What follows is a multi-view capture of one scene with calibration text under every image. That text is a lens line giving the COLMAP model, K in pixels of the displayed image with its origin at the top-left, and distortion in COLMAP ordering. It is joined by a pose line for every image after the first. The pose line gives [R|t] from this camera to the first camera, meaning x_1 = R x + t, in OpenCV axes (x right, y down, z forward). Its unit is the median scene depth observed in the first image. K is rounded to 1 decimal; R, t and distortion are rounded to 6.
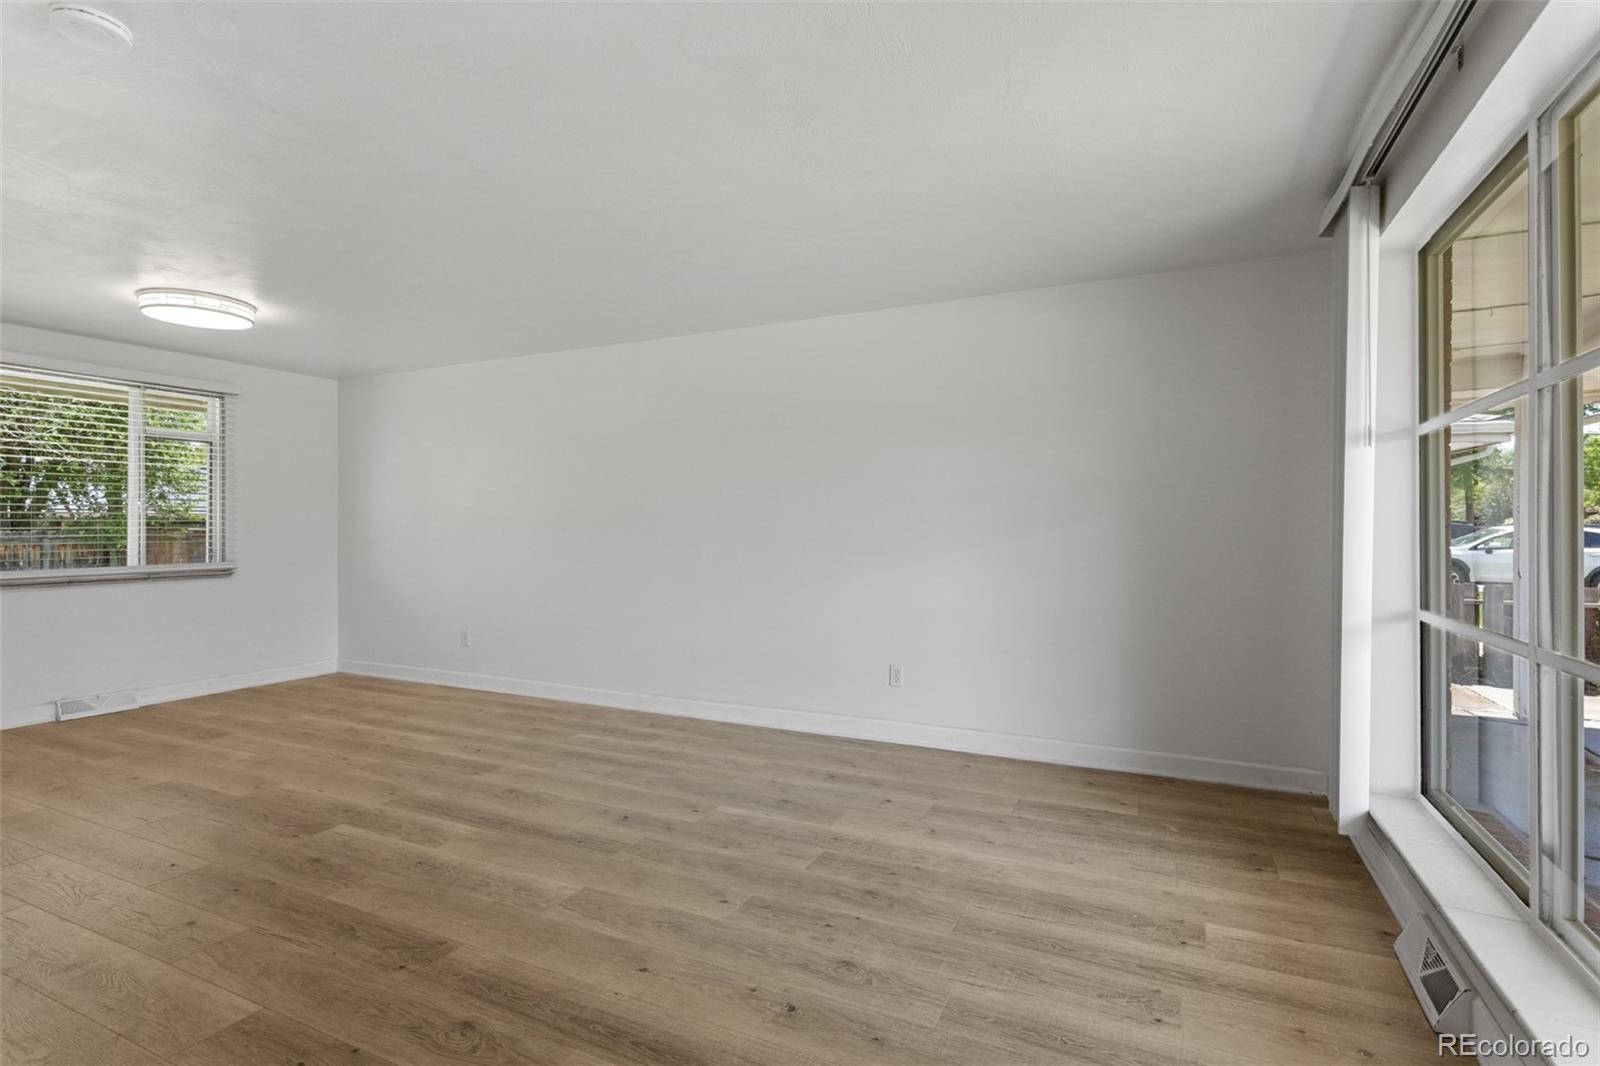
lens RADIAL K [[775.2, 0, 800.0], [0, 775.2, 528.3], [0, 0, 1]] dist [0.016289, -0.000071]
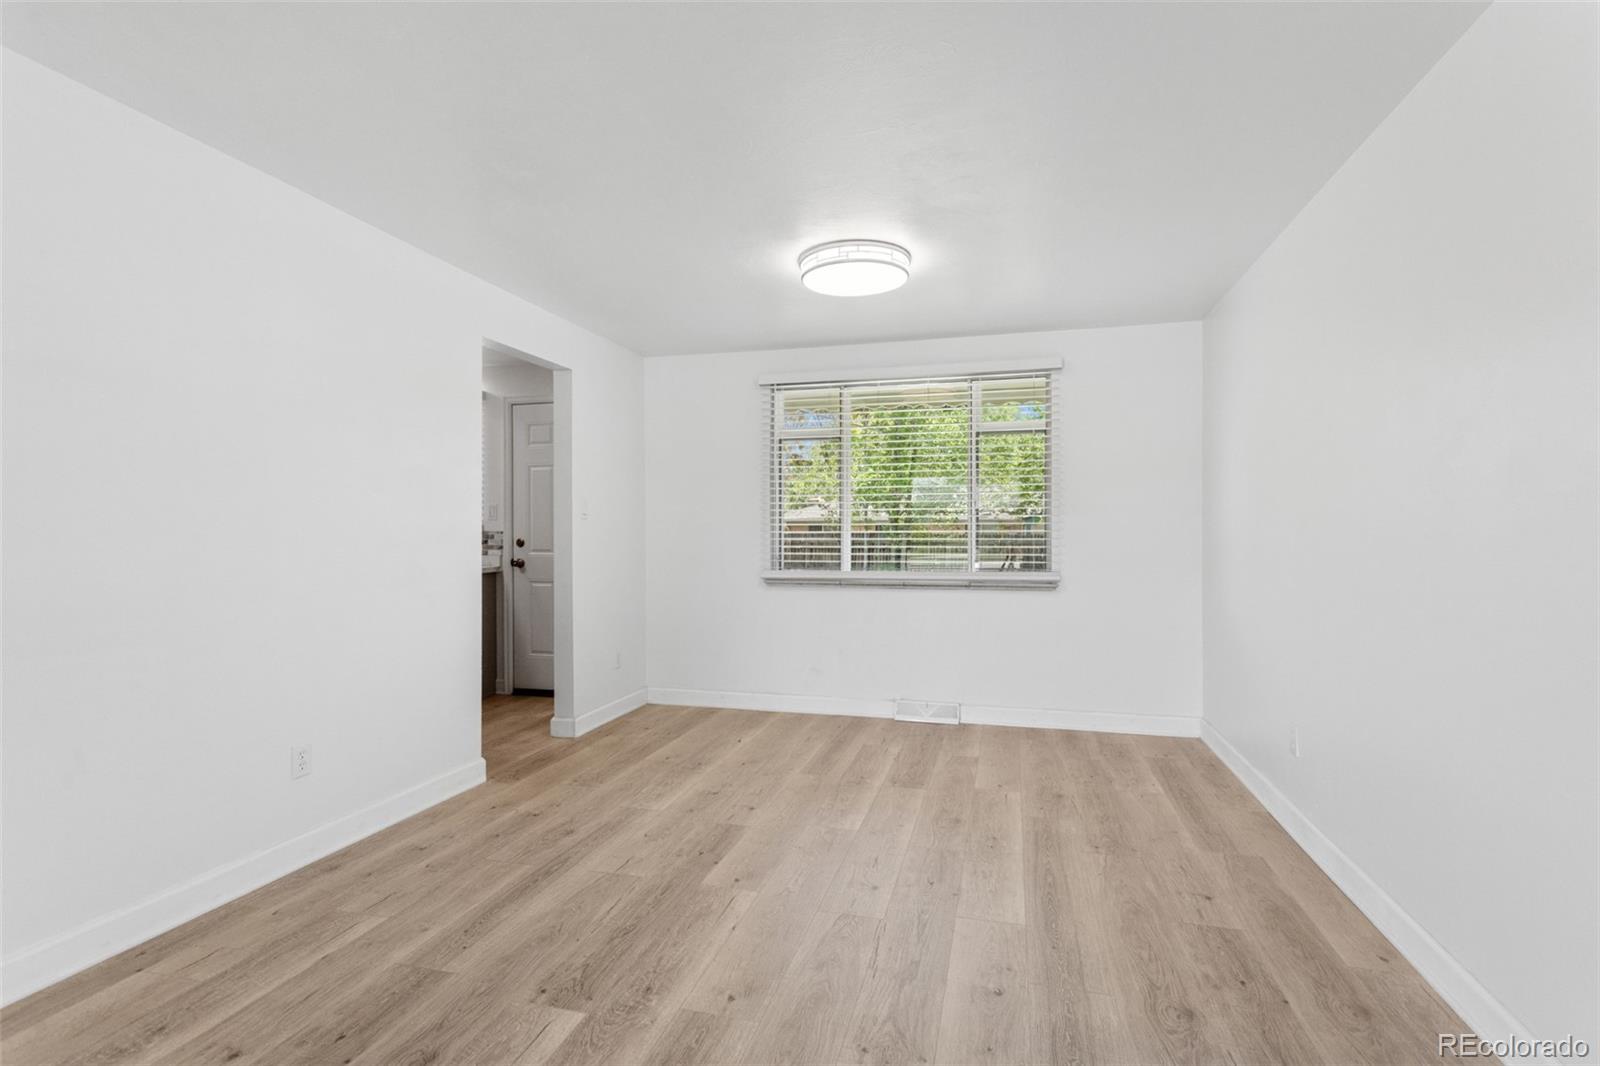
lens RADIAL K [[775.2, 0, 800.3], [0, 775.2, 531.3], [0, 0, 1]] dist [0.016289, -0.000071]
pose [[0.186007, -0.001914, -0.982546, 0.035193], [-0.001956, 0.999995, -0.002318, 0.002274], [0.982546, 0.002353, 0.186003, 0.784125]]
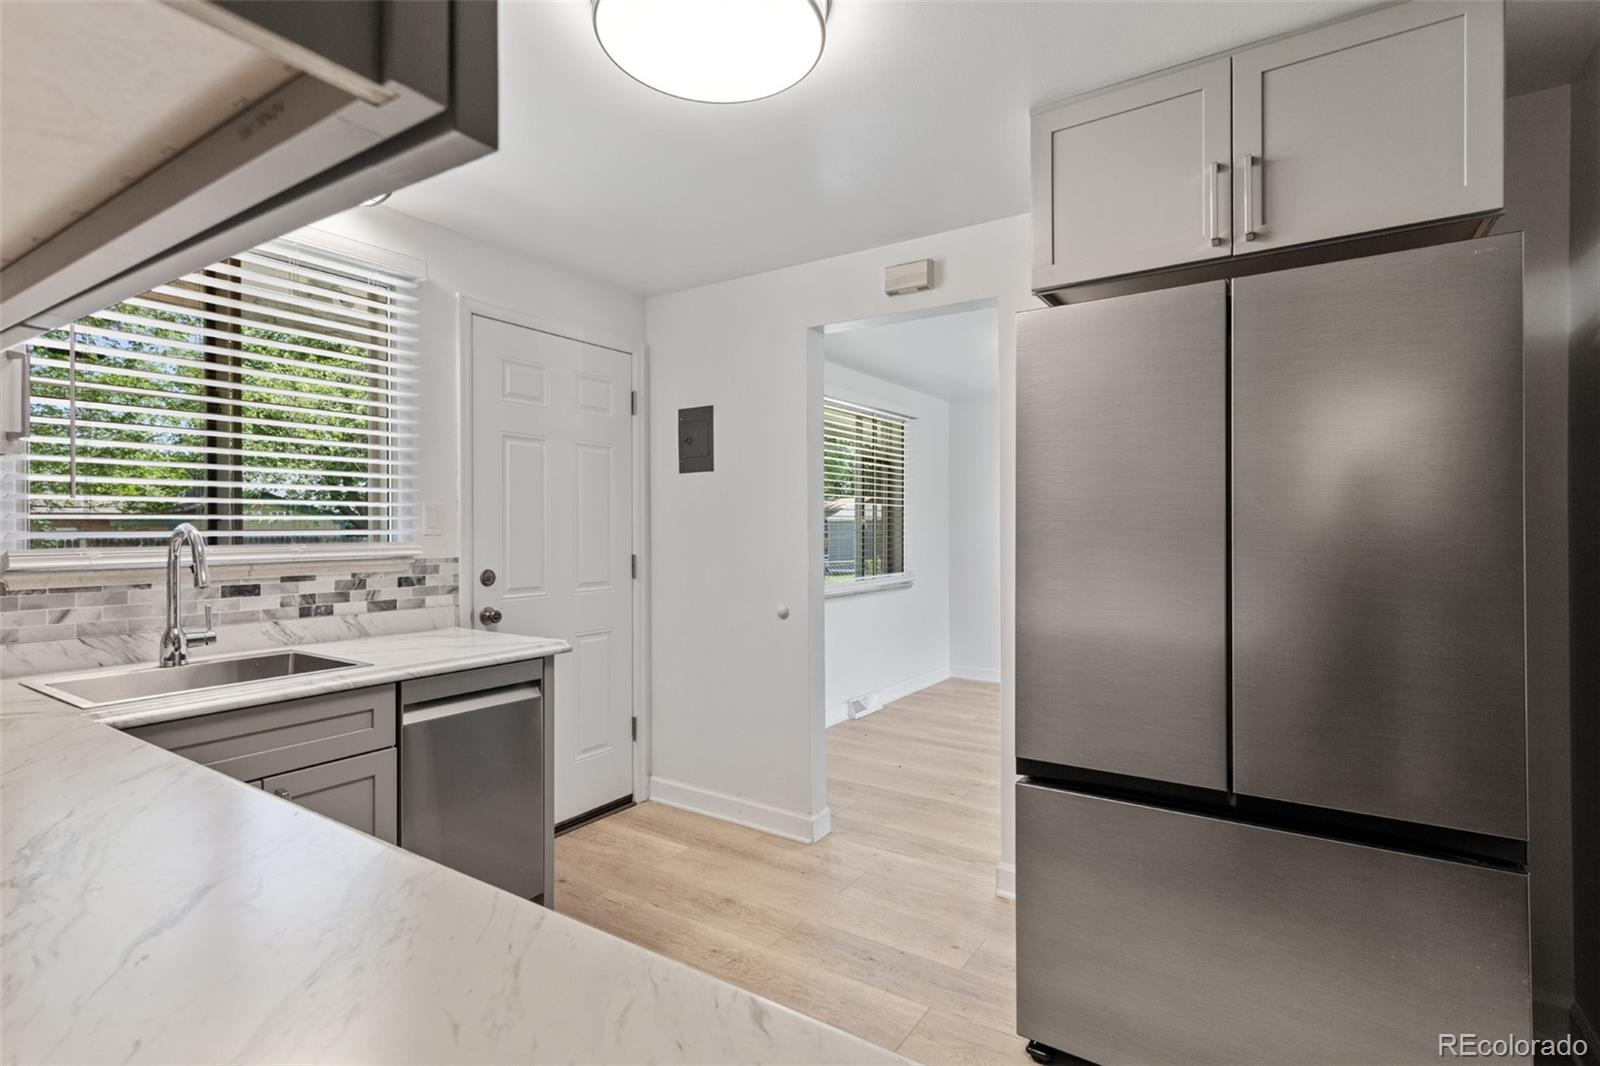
lens RADIAL K [[775.2, 0, 799.3], [0, 775.2, 527.1], [0, 0, 1]] dist [0.016289, -0.000071]
pose [[0.989855, -0.000918, -0.142080, -0.995400], [0.000924, 1.000000, -0.000020, -0.026644], [0.142080, -0.000111, 0.989855, -0.116725]]
